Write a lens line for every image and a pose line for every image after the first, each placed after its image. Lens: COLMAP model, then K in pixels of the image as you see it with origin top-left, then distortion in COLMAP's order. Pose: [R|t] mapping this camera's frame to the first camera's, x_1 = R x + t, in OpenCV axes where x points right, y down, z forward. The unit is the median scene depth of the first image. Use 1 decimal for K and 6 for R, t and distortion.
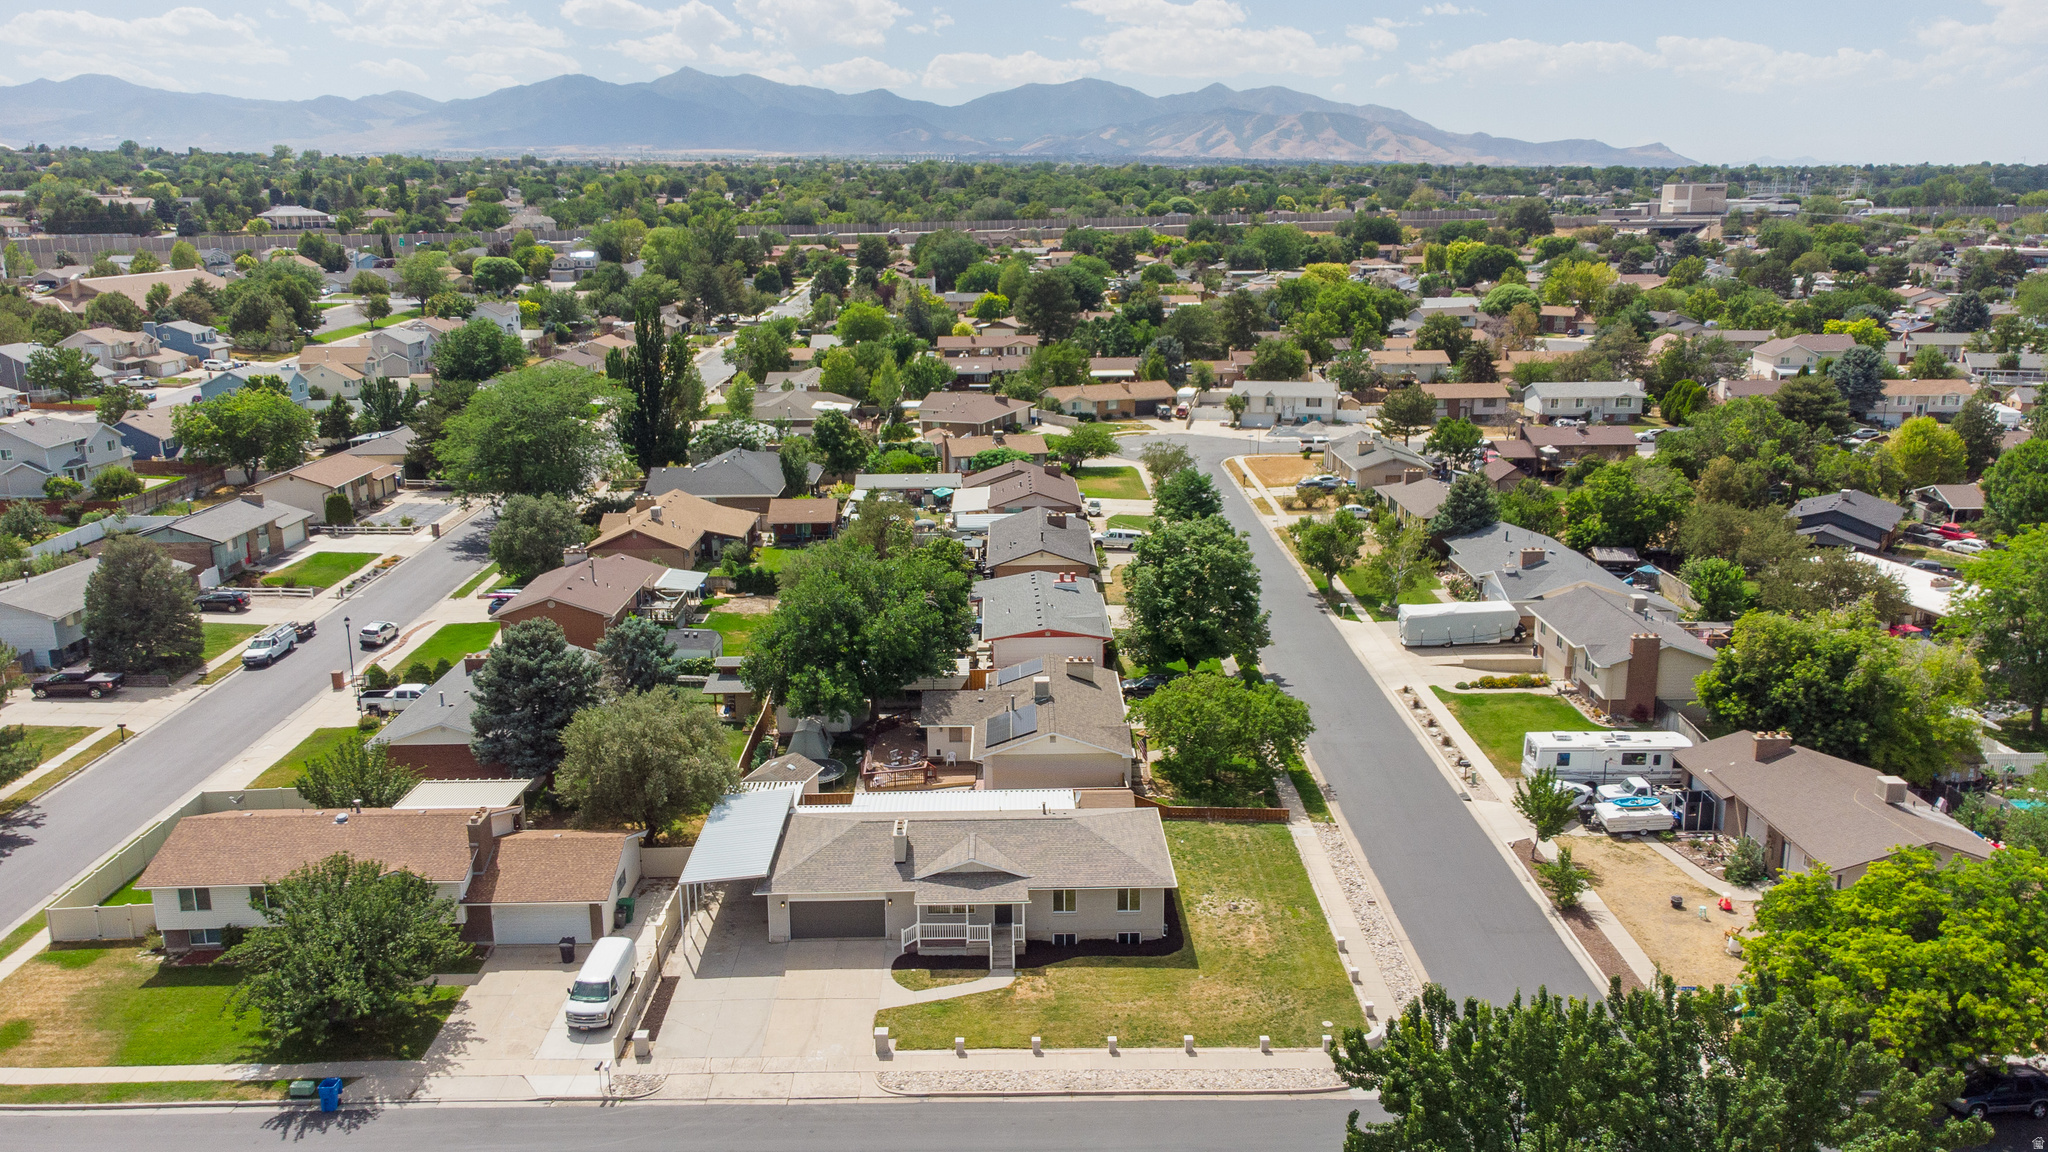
lens RADIAL K [[1539.4, 0, 1024.0], [0, 1539.4, 576.0], [0, 0, 1]] dist [0.046829, 0.007882]
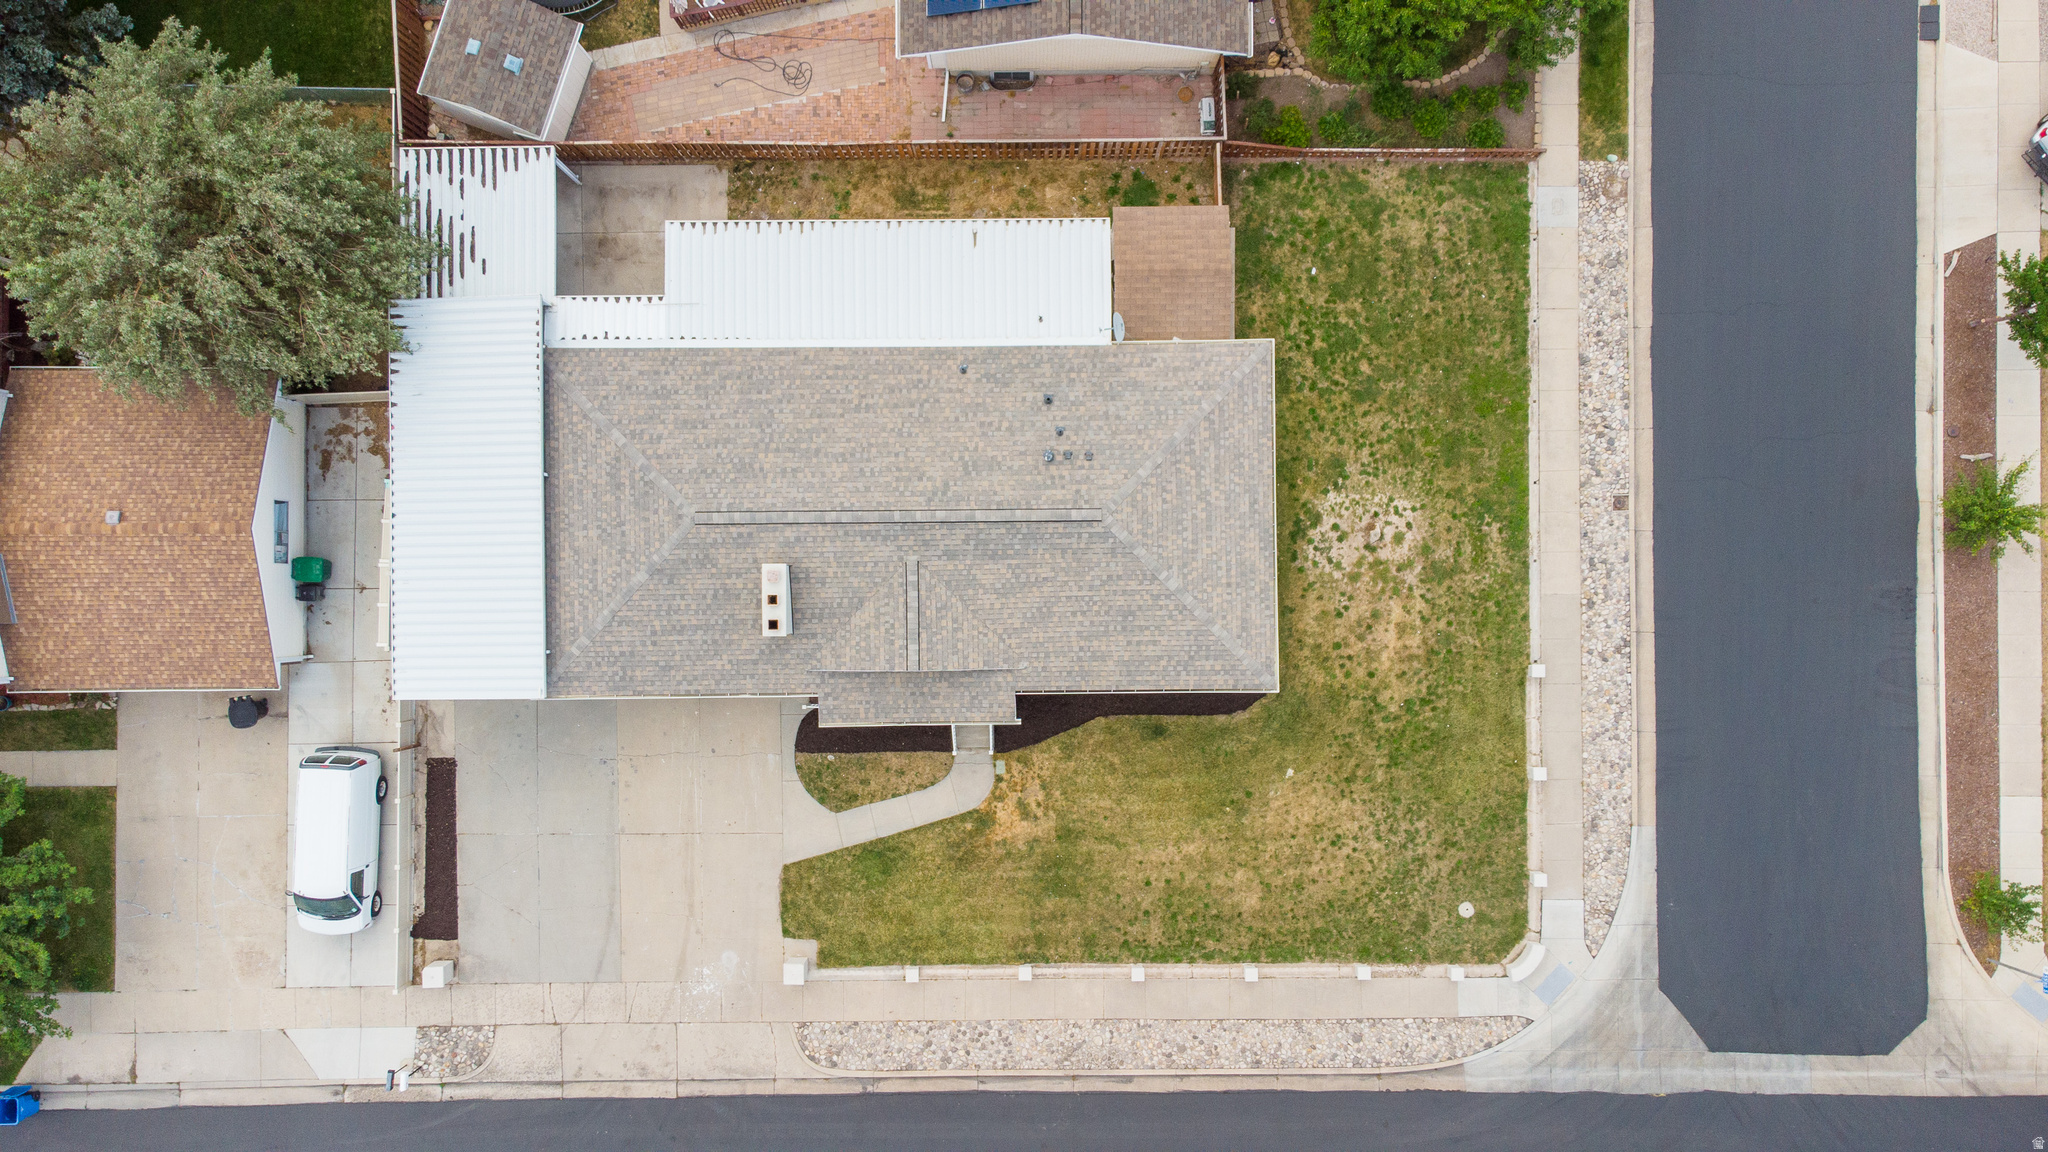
lens RADIAL K [[1539.4, 0, 1024.0], [0, 1539.4, 576.0], [0, 0, 1]] dist [0.046829, 0.007882]
pose [[0.999969, 0.005933, 0.005121, 0.002498], [-0.006521, 0.267438, 0.963553, -0.337545], [0.004347, -0.963557, 0.267468, 0.840380]]
